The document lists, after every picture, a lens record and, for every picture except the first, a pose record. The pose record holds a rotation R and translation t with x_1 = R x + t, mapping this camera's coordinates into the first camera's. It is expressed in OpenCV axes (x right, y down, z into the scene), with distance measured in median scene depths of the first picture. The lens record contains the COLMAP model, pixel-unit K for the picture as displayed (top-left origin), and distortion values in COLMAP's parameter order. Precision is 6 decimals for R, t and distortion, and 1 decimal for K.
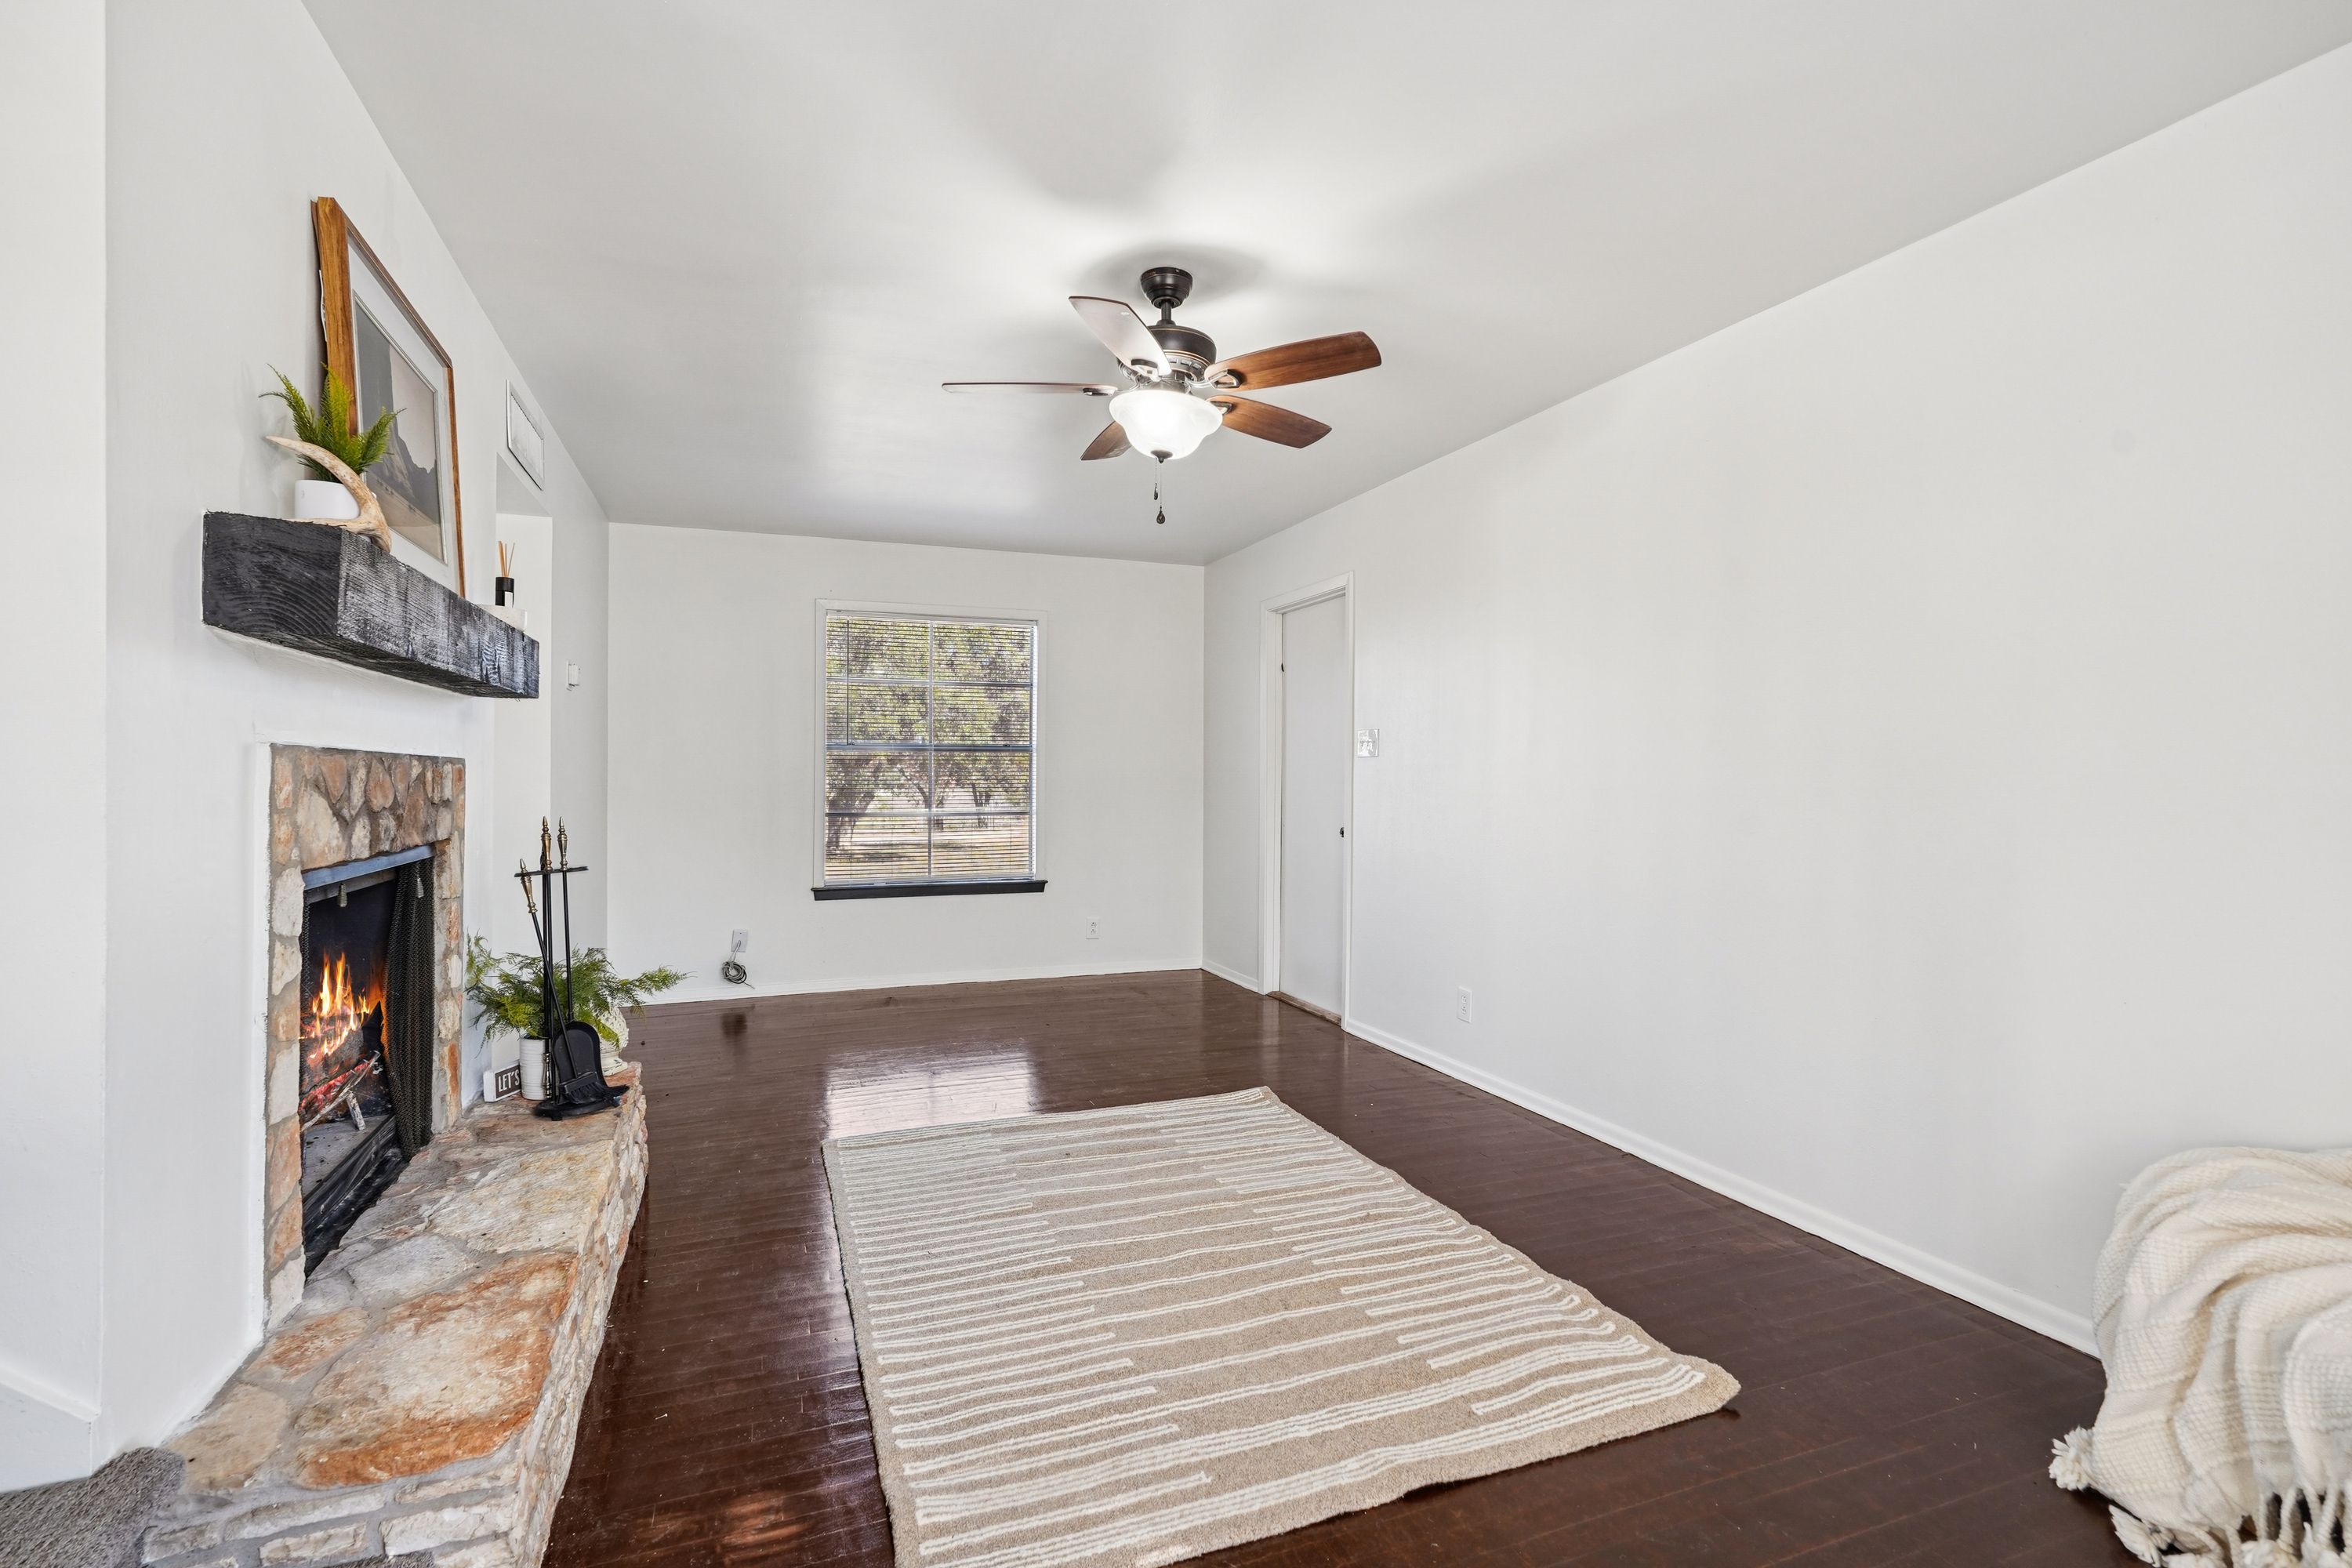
lens RADIAL K [[1090.9, 0, 1164.9], [0, 1090.9, 767.6], [0, 0, 1]] dist [-0.013555, 0.007151]
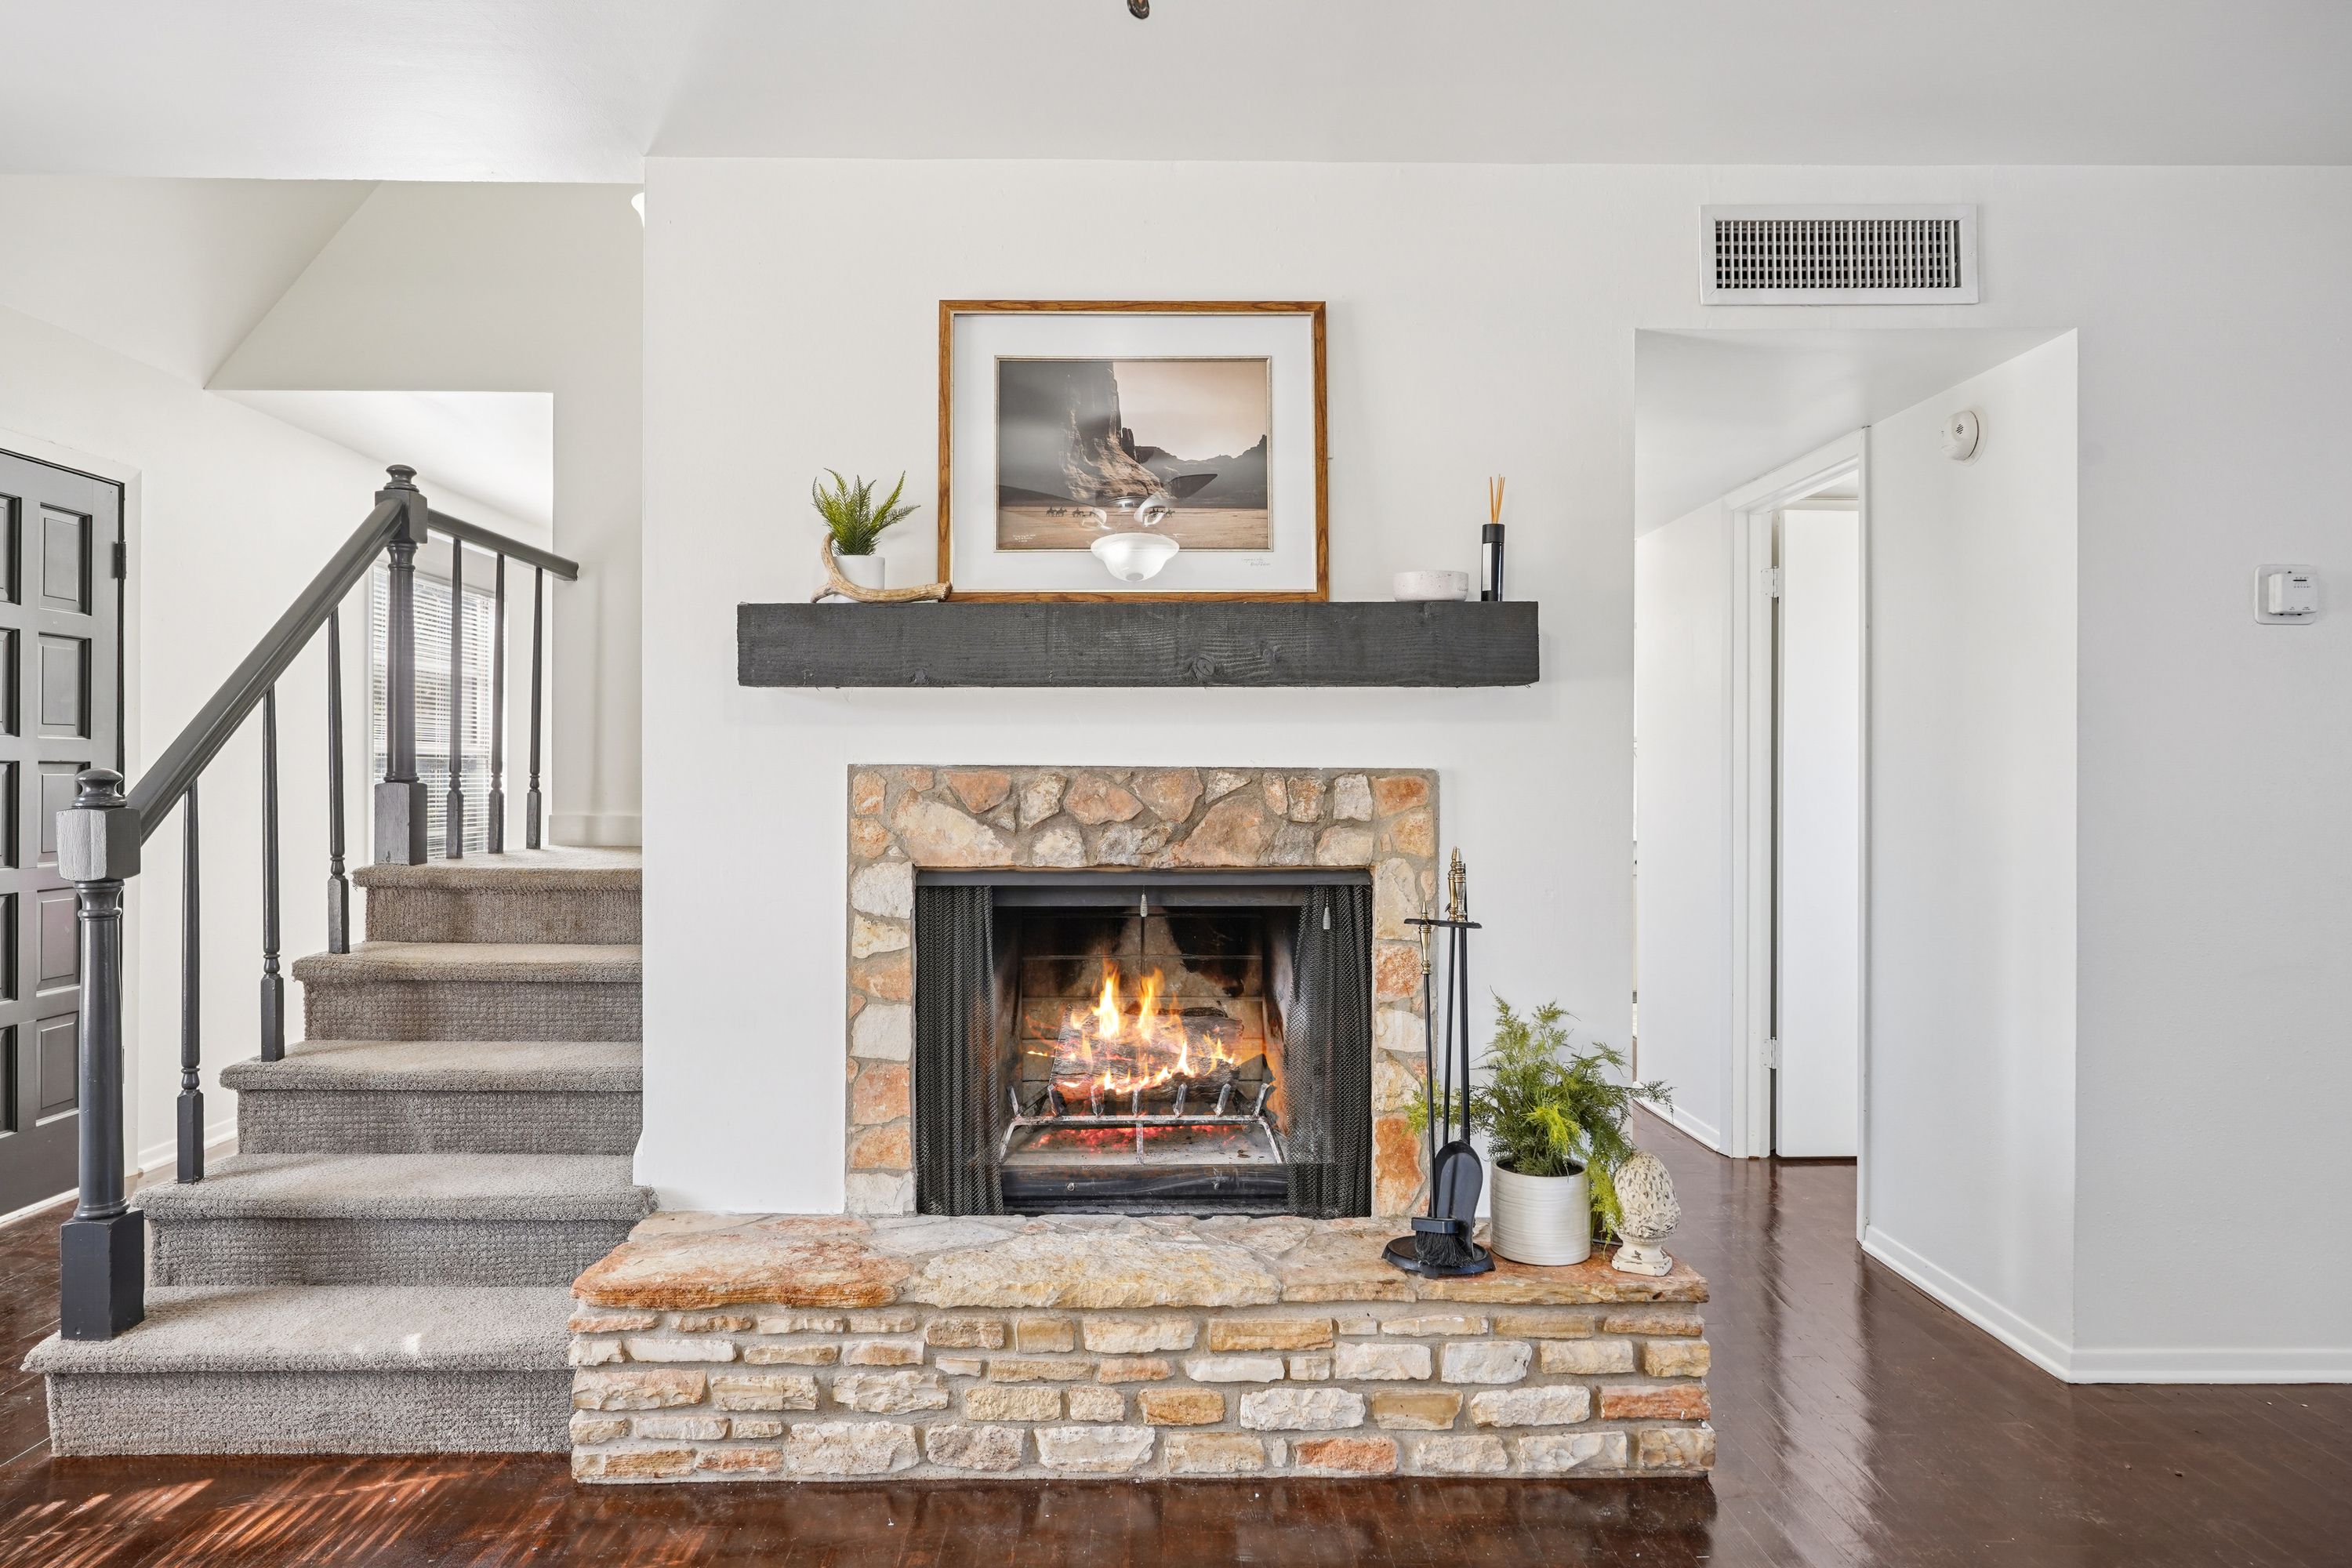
lens RADIAL K [[1395.8, 0, 1167.2], [0, 1395.8, 777.1], [0, 0, 1]] dist [-0.004536, 0.004754]
pose [[-0.334451, -0.002463, -0.942410, 0.413728], [0.003102, 0.999988, -0.003715, 0.000589], [0.942408, -0.004166, -0.334439, 1.248141]]
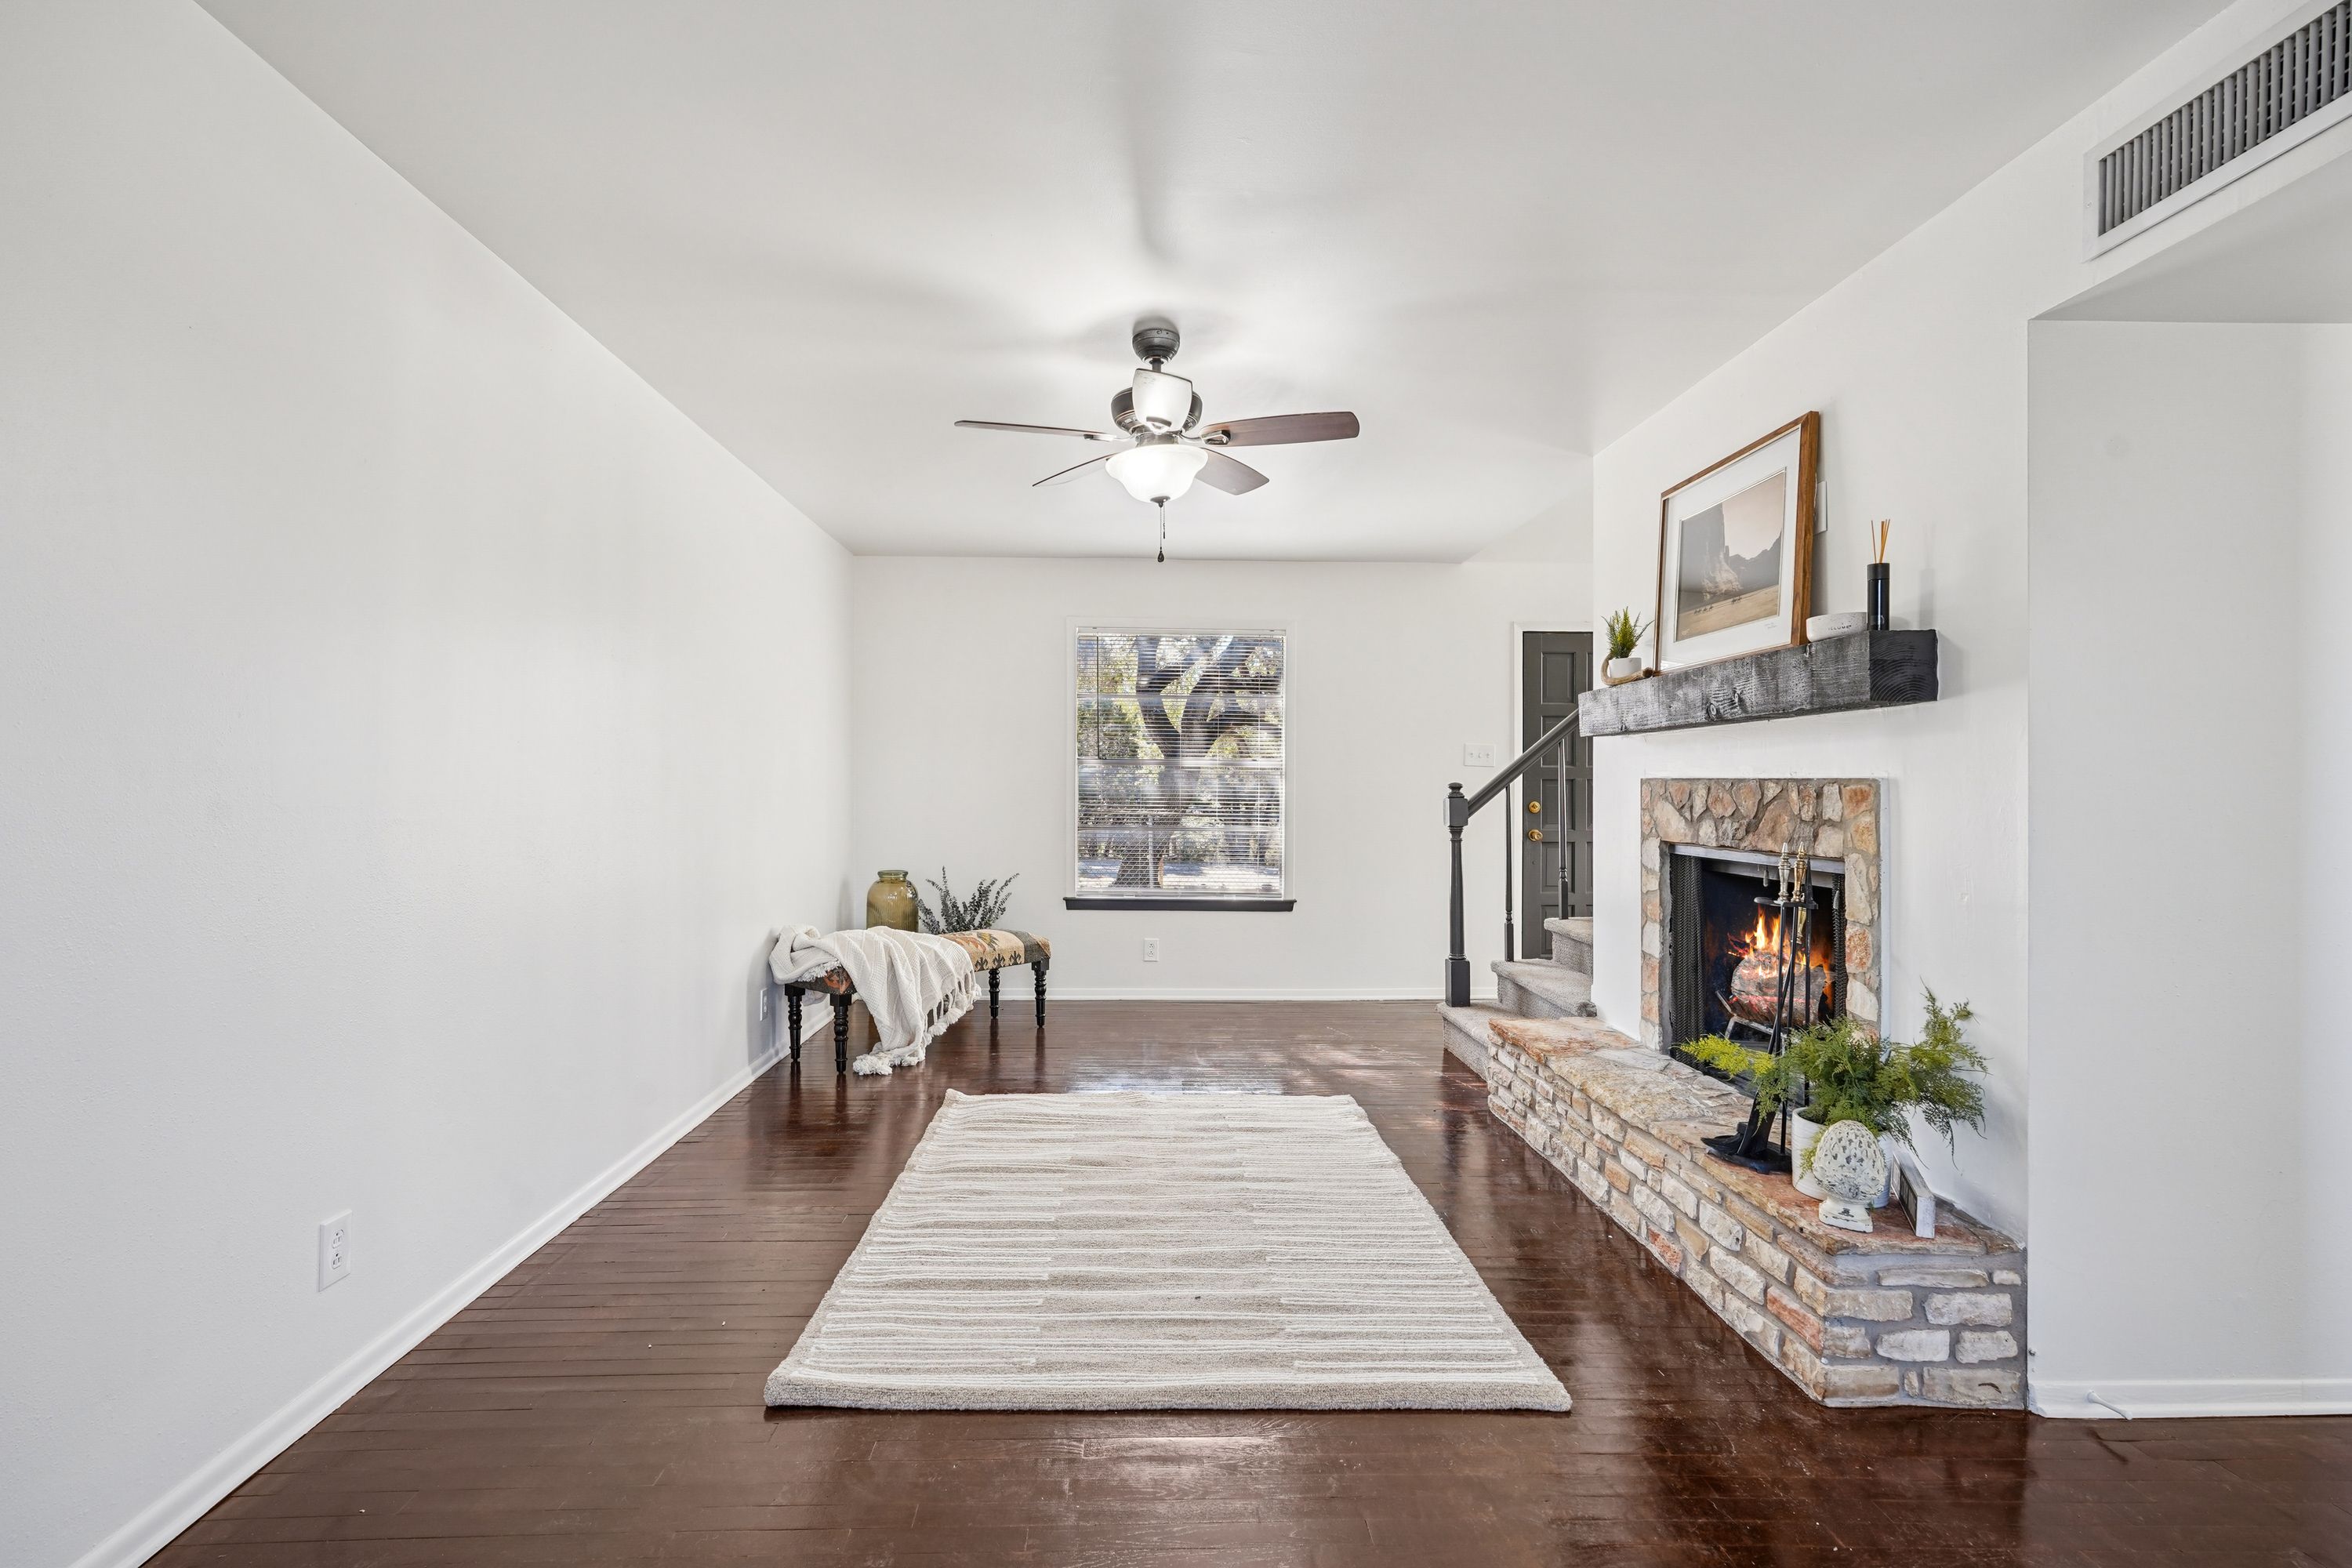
lens RADIAL K [[1090.9, 0, 1154.6], [0, 1090.9, 783.1], [0, 0, 1]] dist [-0.013555, 0.007151]
pose [[-0.945914, 0.000458, 0.324418, -0.390481], [-0.001827, 0.999976, -0.006738, 0.002918], [-0.324413, -0.006967, -0.945890, 2.232034]]
